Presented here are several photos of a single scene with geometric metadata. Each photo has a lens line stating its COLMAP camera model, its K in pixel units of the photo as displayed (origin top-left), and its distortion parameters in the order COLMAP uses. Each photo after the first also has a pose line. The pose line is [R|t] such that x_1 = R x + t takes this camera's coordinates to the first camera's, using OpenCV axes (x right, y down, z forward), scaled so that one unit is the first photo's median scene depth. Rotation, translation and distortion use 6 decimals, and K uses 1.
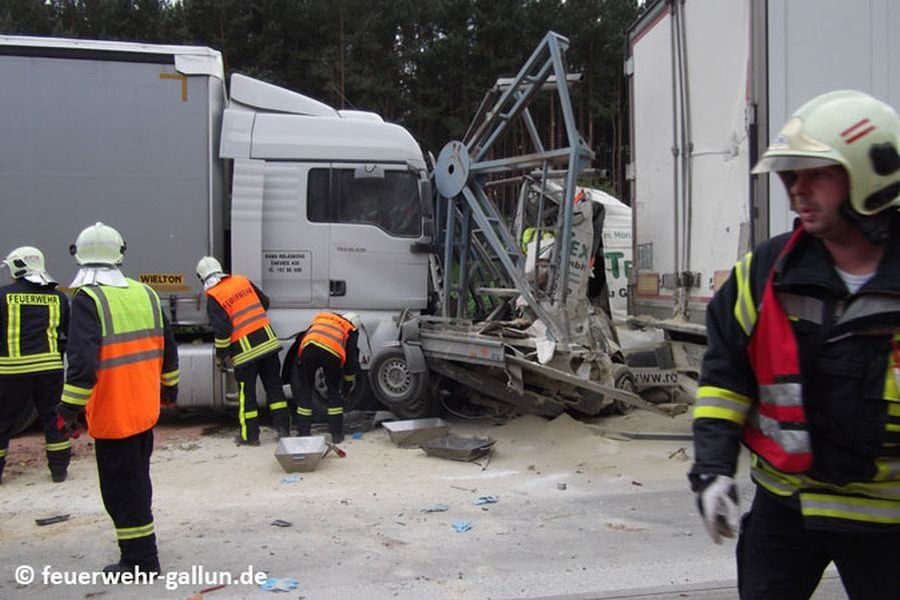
lens RADIAL K [[738.9, 0, 437.5], [0, 738.9, 300.8], [0, 0, 1]] dist [-0.030023, 0.058770]
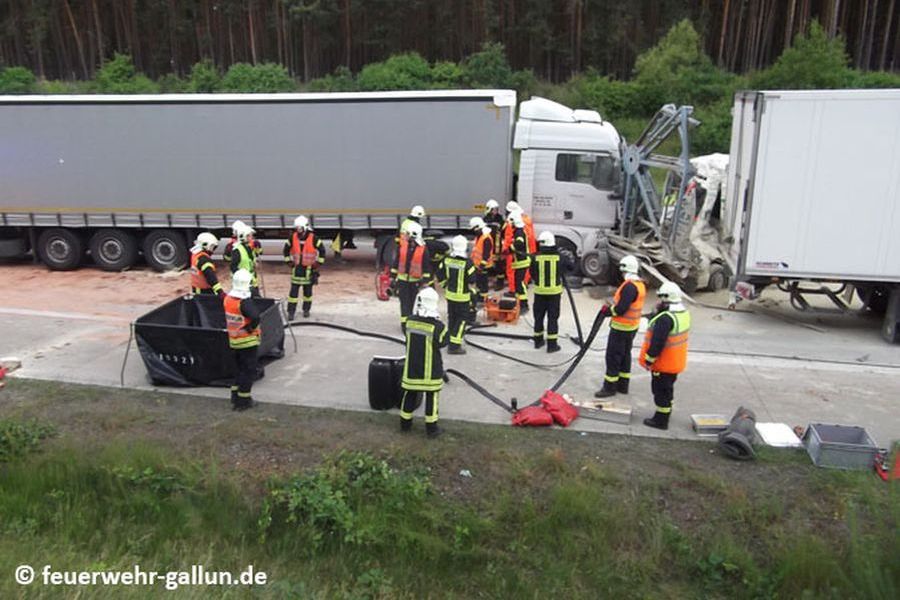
lens RADIAL K [[731.3, 0, 449.1], [0, 731.3, 286.0], [0, 0, 1]] dist [-0.012379, -0.001937]
pose [[0.955270, 0.093580, -0.280539, 0.127205], [-0.023126, 0.969348, 0.244601, -0.306637], [0.294830, -0.227172, 0.928153, -0.961411]]
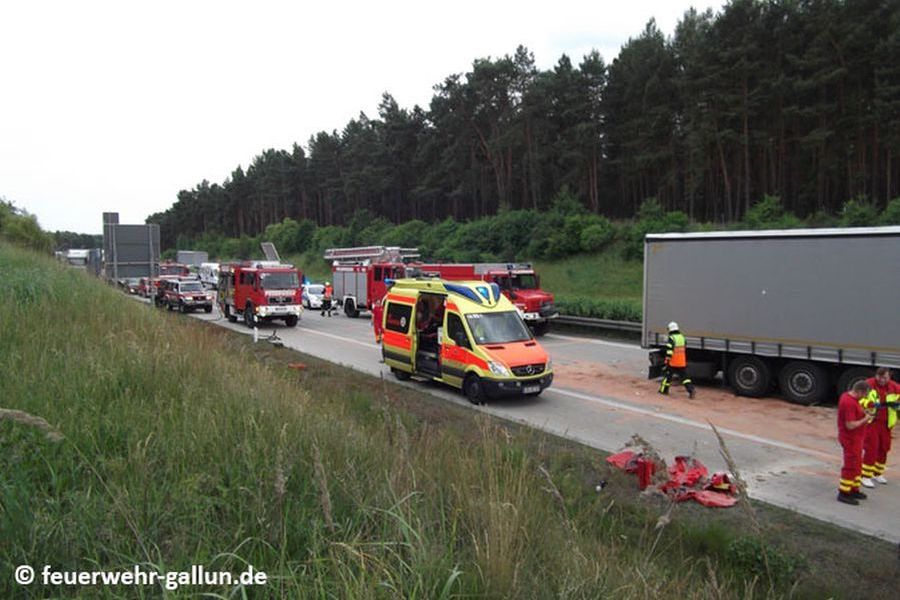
lens RADIAL K [[718.2, 0, 449.1], [0, 718.2, 313.7], [0, 0, 1]] dist [-0.025935, 0.006699]
pose [[0.465570, 0.096940, -0.879686, -0.093578], [0.000037, 0.993981, 0.109555, -0.289731], [0.885011, -0.051038, 0.462764, -1.093631]]
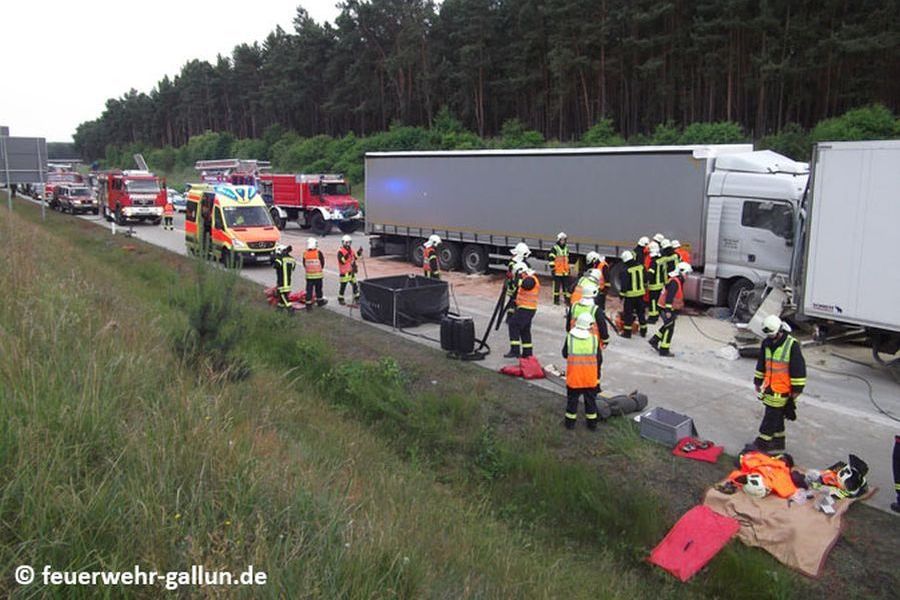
lens RADIAL K [[738.9, 0, 437.5], [0, 738.9, 300.8], [0, 0, 1]] dist [-0.030023, 0.058770]
pose [[0.495391, 0.183203, -0.849131, 1.258225], [-0.014755, 0.979141, 0.202645, -0.316573], [0.868545, -0.087860, 0.487761, -0.847582]]
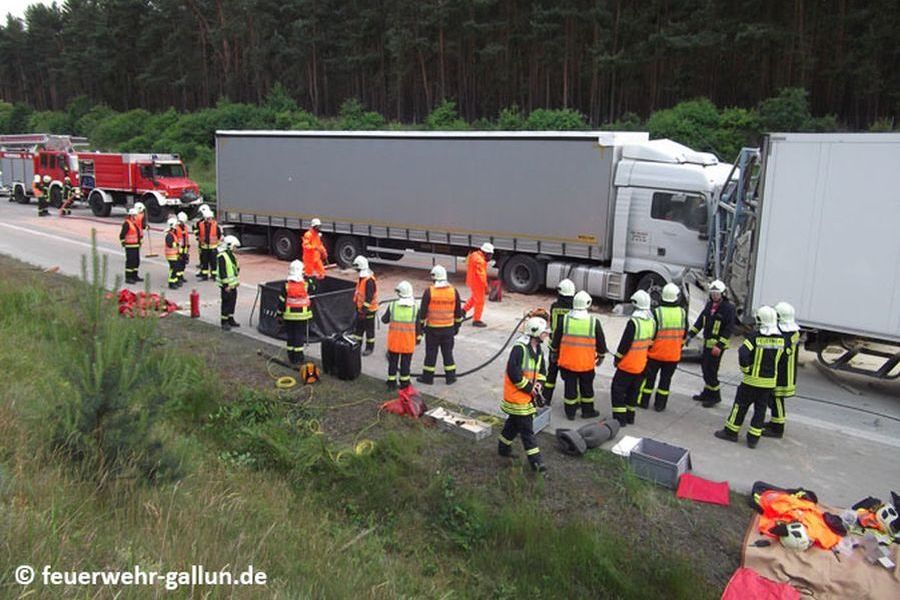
lens RADIAL K [[734.2, 0, 437.1], [0, 734.2, 298.6], [0, 0, 1]] dist [-0.041807, 0.050201]
pose [[0.686170, 0.186600, -0.703101, 0.894386], [-0.041776, 0.975053, 0.218005, -0.308891], [0.726240, -0.120216, 0.676848, -0.844326]]
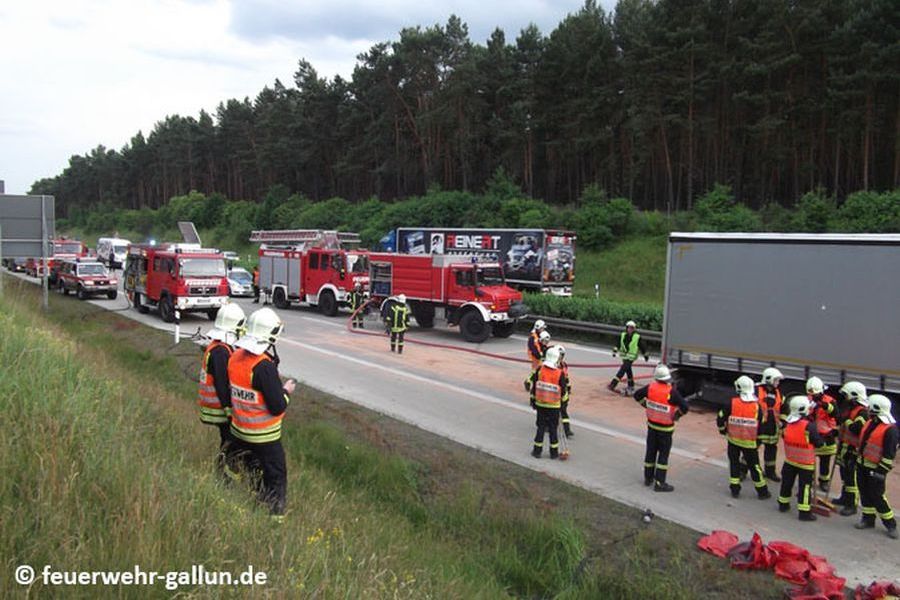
lens RADIAL K [[725.2, 0, 424.2], [0, 725.2, 298.2], [0, 0, 1]] dist [0.004065, 0.002713]
pose [[0.546293, 0.113690, -0.829843, -0.573574], [-0.029606, 0.992747, 0.116518, -0.324398], [0.837071, -0.039084, 0.545697, -1.084729]]
